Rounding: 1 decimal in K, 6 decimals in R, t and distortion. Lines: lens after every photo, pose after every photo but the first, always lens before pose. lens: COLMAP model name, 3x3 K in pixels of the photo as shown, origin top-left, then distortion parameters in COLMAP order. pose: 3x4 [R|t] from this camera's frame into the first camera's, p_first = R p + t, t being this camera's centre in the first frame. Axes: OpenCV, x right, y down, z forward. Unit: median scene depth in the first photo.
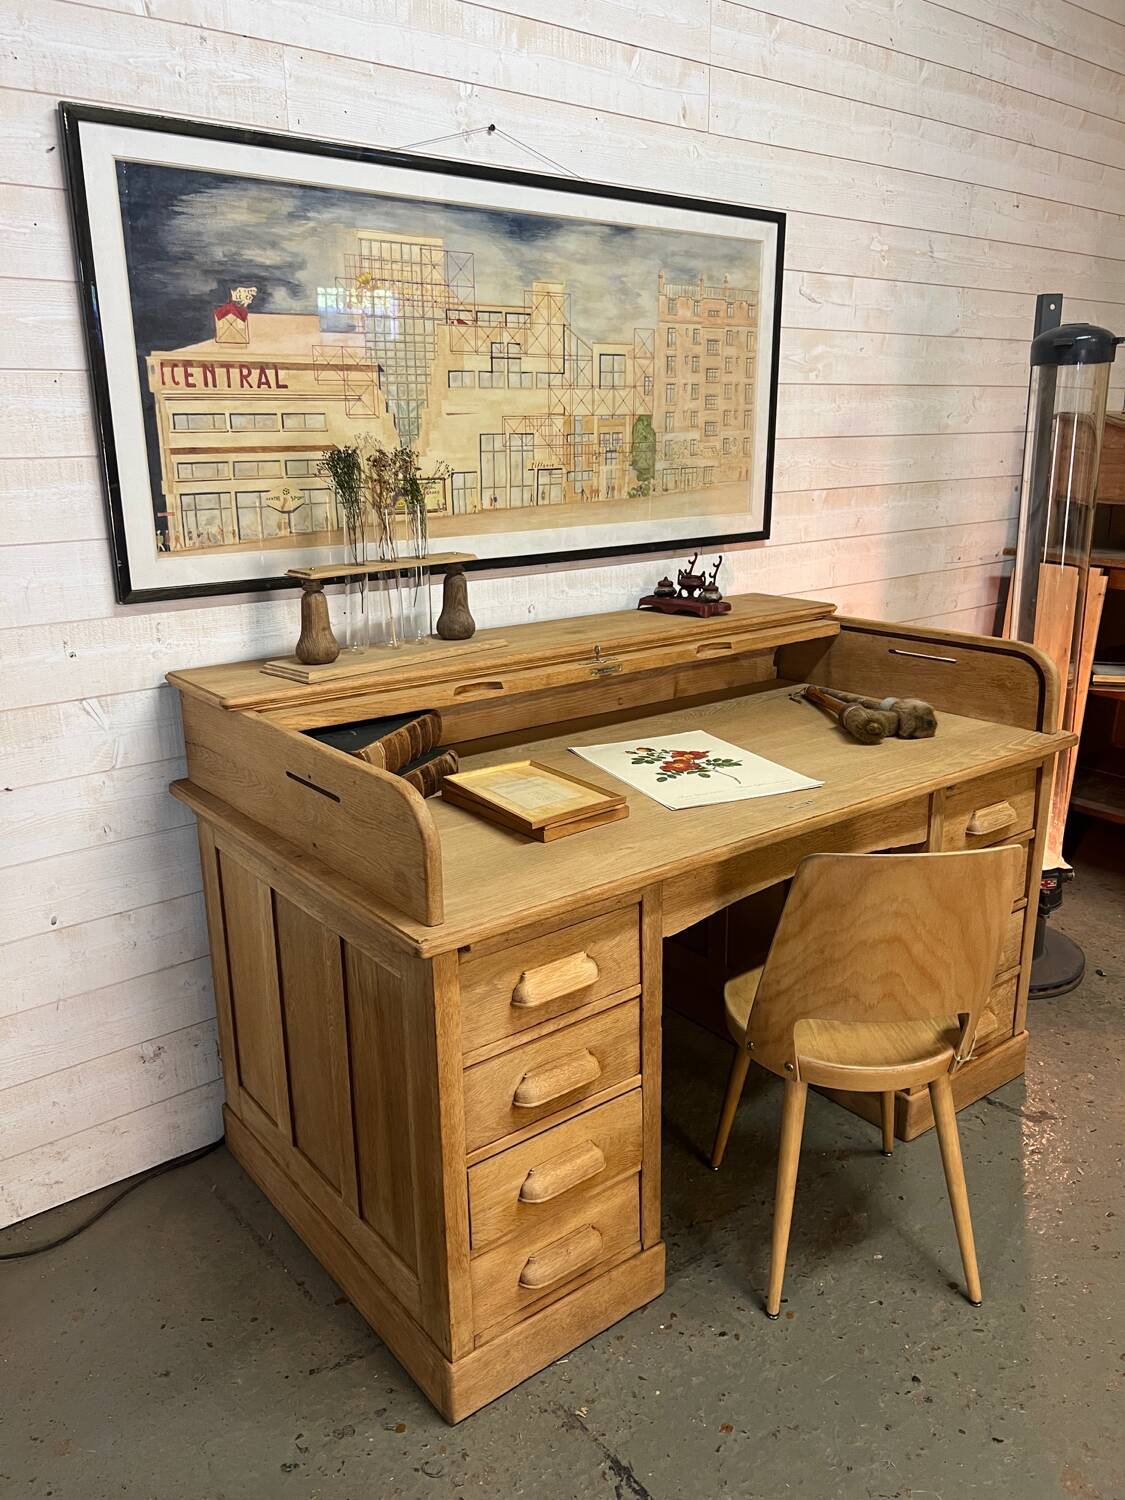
lens RADIAL K [[1137.1, 0, 560.1], [0, 1137.1, 753.2], [0, 0, 1]] dist [0.034319, -0.045769]
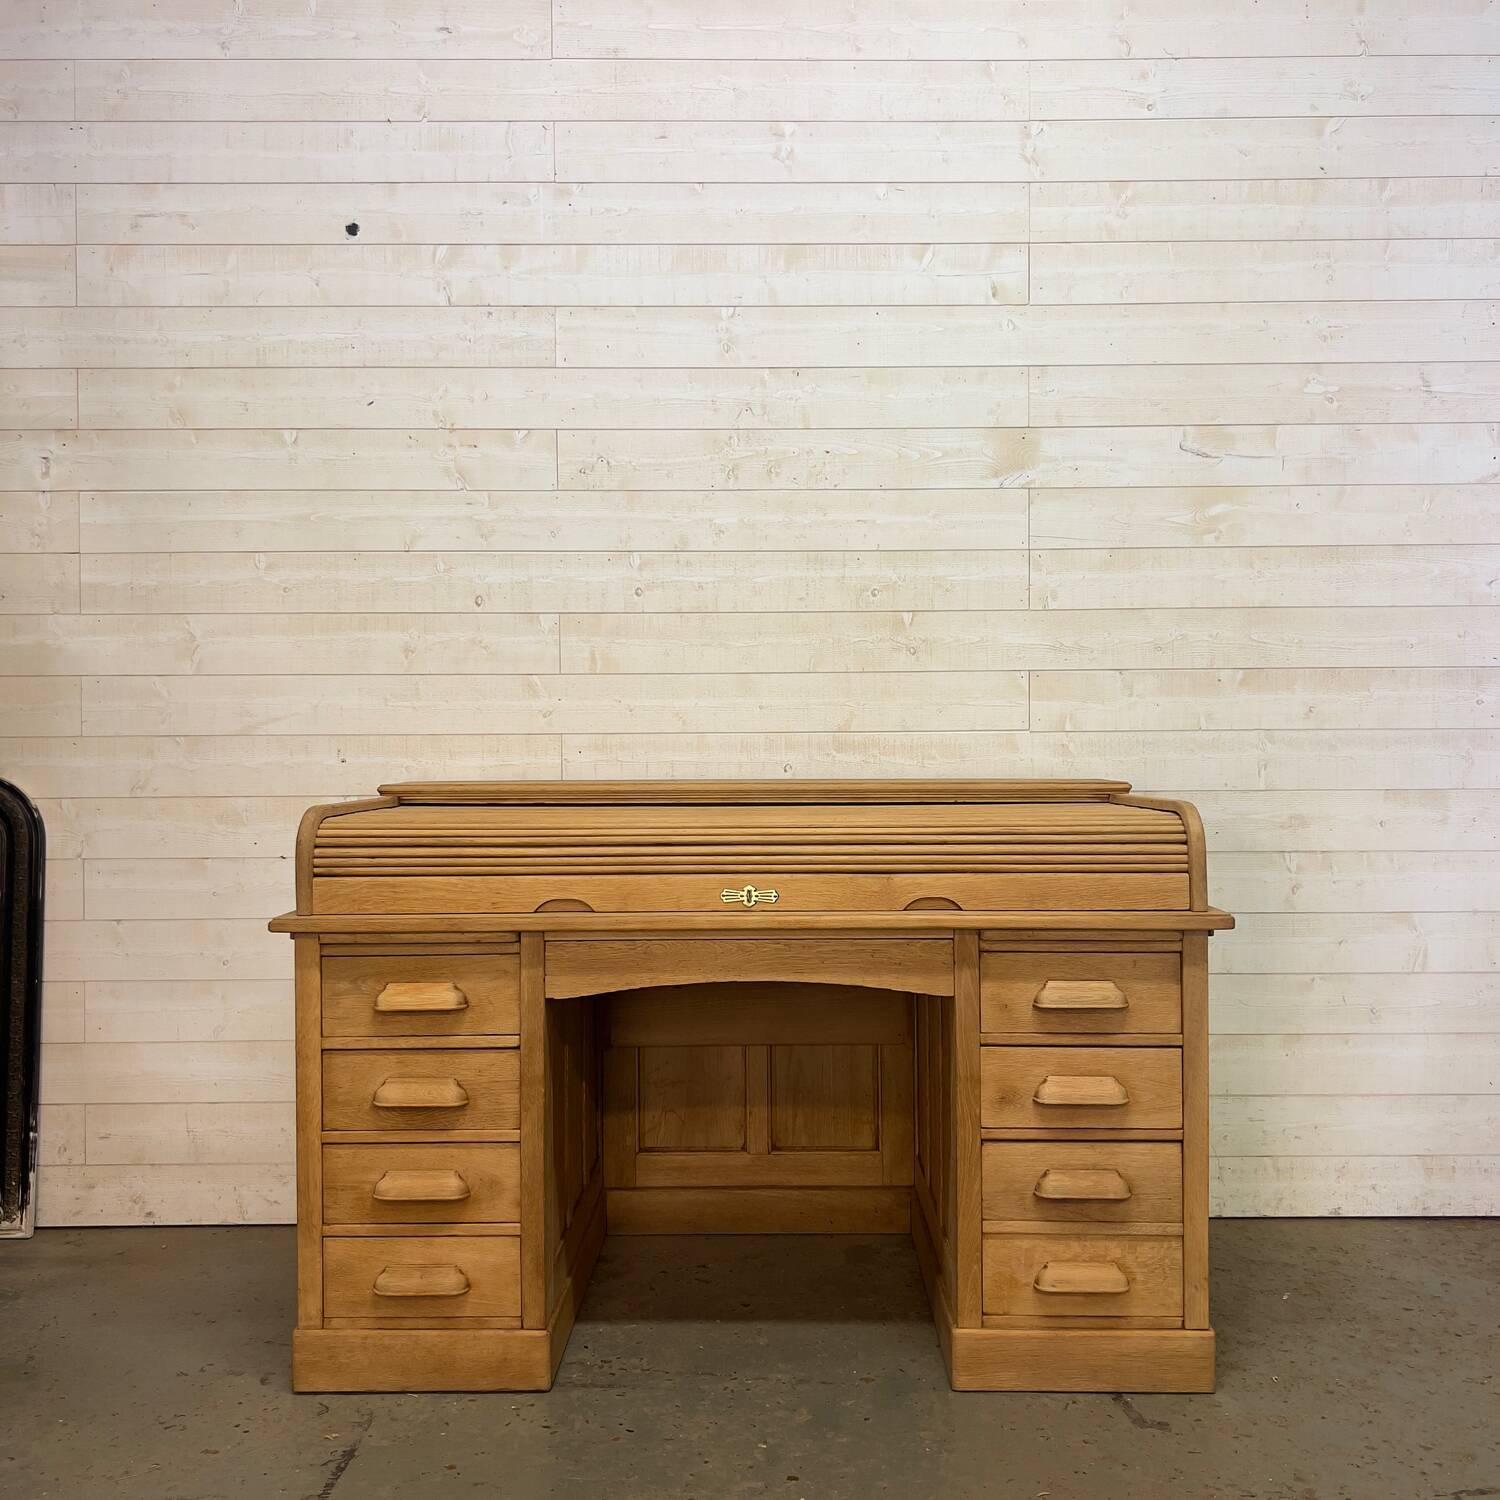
lens RADIAL K [[1523.8, 0, 750.8], [0, 1523.8, 763.5], [0, 0, 1]] dist [0.012343, 0.000000]
pose [[0.781826, 0.013824, -0.623343, 0.838471], [-0.176722, 0.963669, -0.200280, 0.150257], [0.597928, 0.266742, 0.755864, -0.022398]]
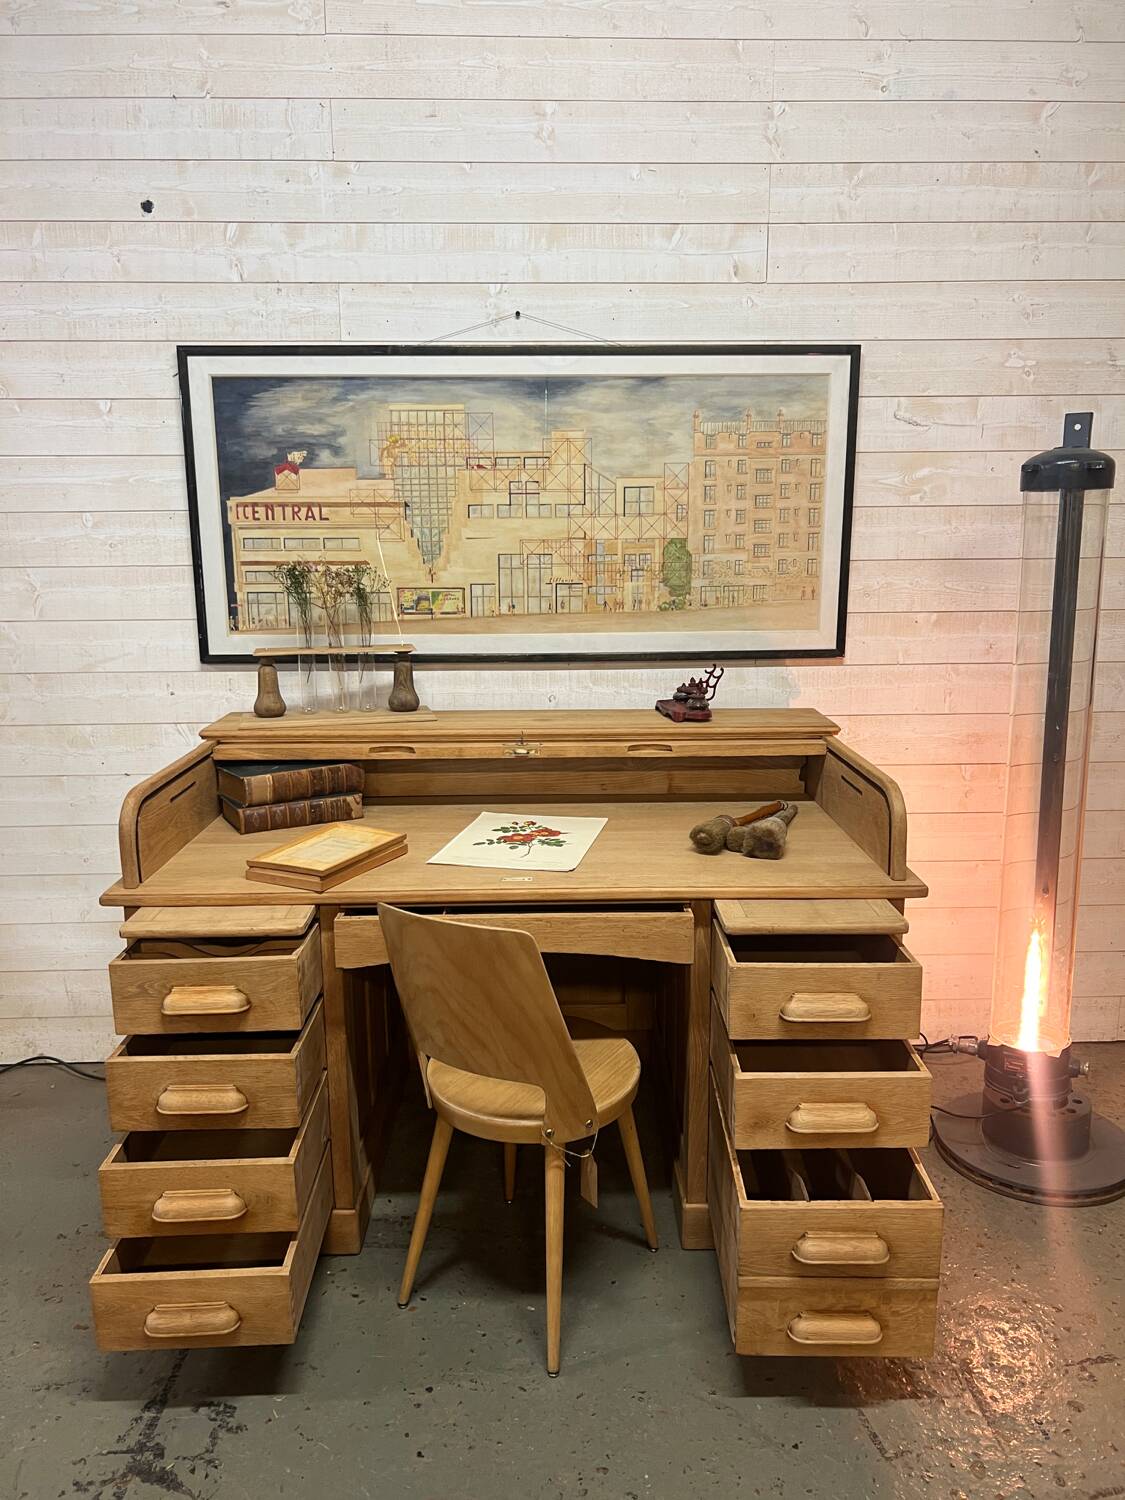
lens RADIAL K [[1137.1, 0, 563.0], [0, 1137.1, 762.9], [0, 0, 1]] dist [0.034319, -0.045769]
pose [[0.798742, 0.129263, -0.587624, 0.739675], [-0.169146, 0.985504, -0.013129, -0.052409], [0.577409, 0.109881, 0.809027, 0.068897]]
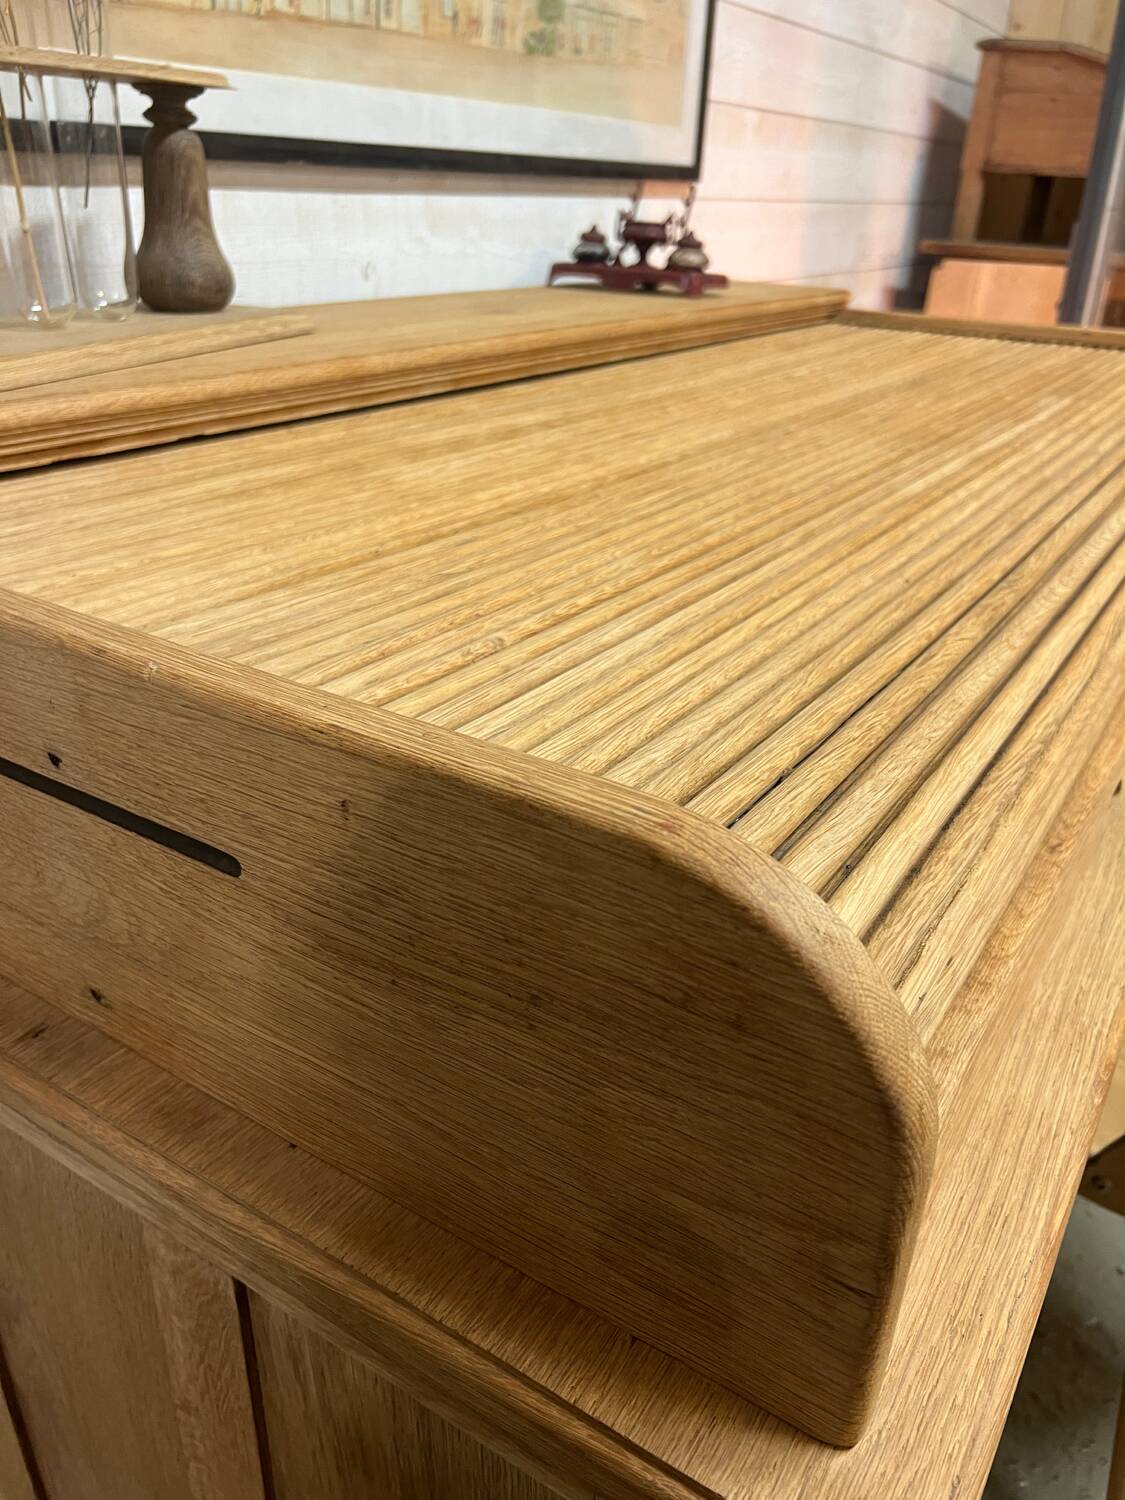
lens RADIAL K [[1137.1, 0, 573.7], [0, 1137.1, 760.7], [0, 0, 1]] dist [0.034319, -0.045769]
pose [[0.938117, -0.111734, 0.327800, -0.138418], [0.046948, 0.978817, 0.199282, -0.016317], [-0.343123, -0.171560, 0.923490, 0.520548]]
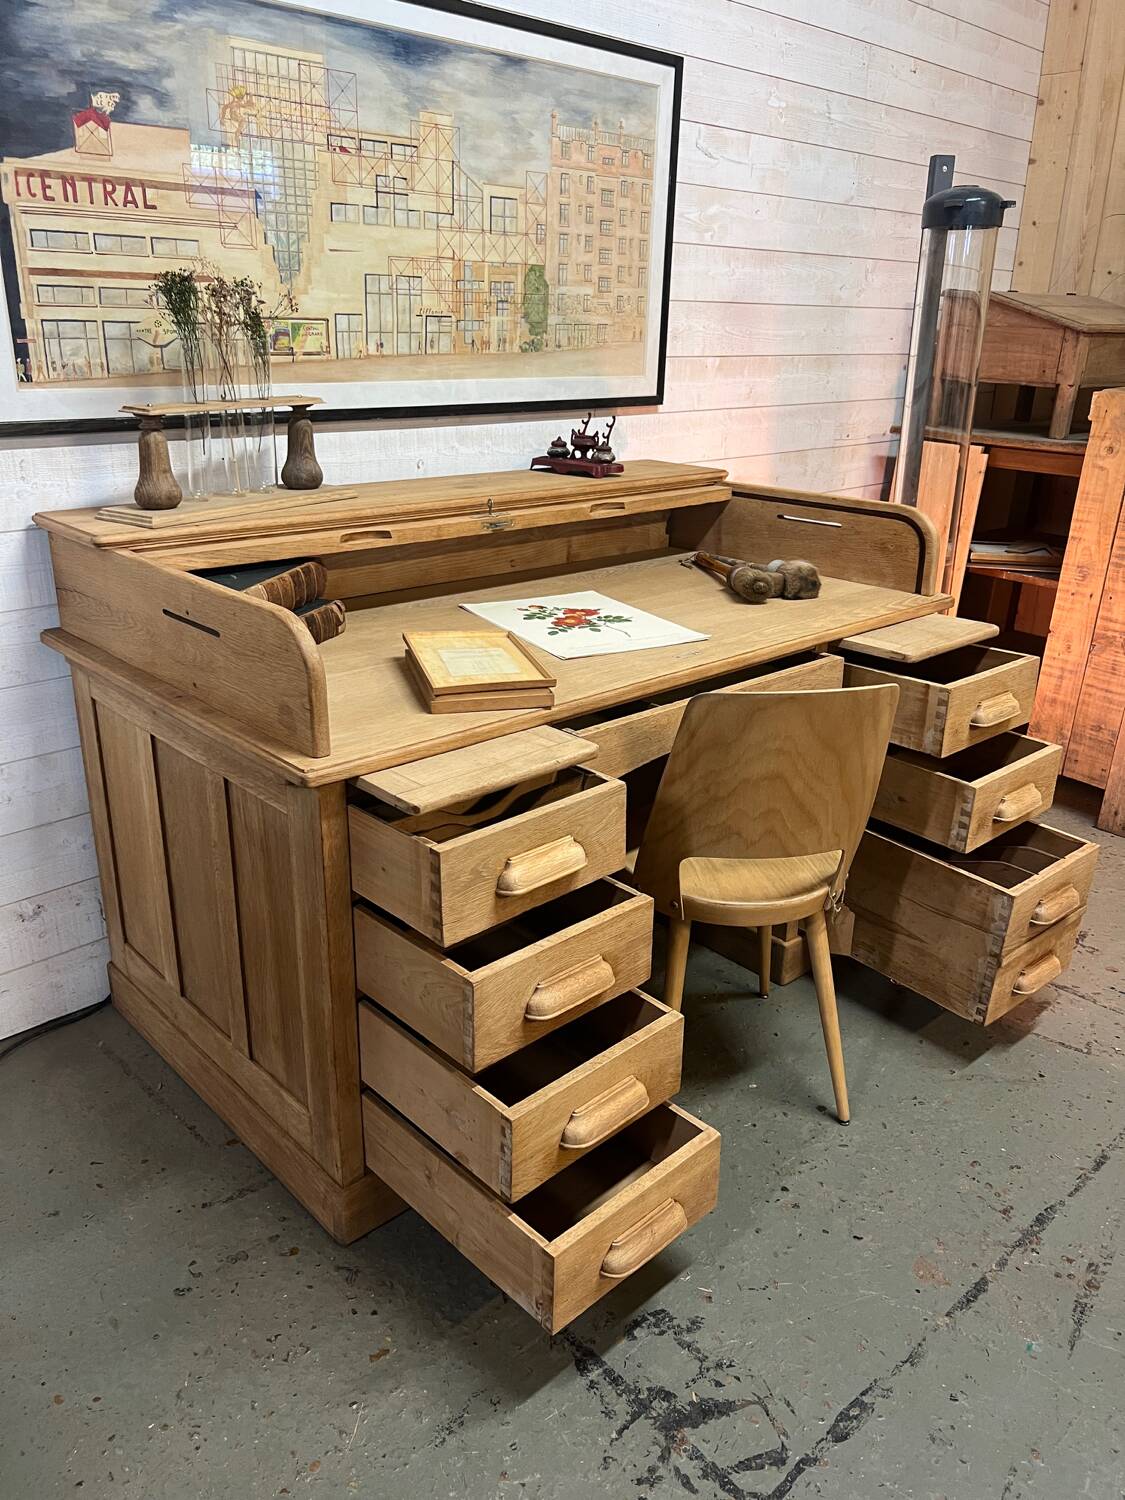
lens RADIAL K [[1137.1, 0, 564.0], [0, 1137.1, 754.5], [0, 0, 1]] dist [0.034319, -0.045769]
pose [[0.995456, -0.002126, 0.095198, 0.003949], [-0.005962, 0.996398, 0.084586, 0.040232], [-0.095035, -0.084769, 0.991858, -0.002447]]
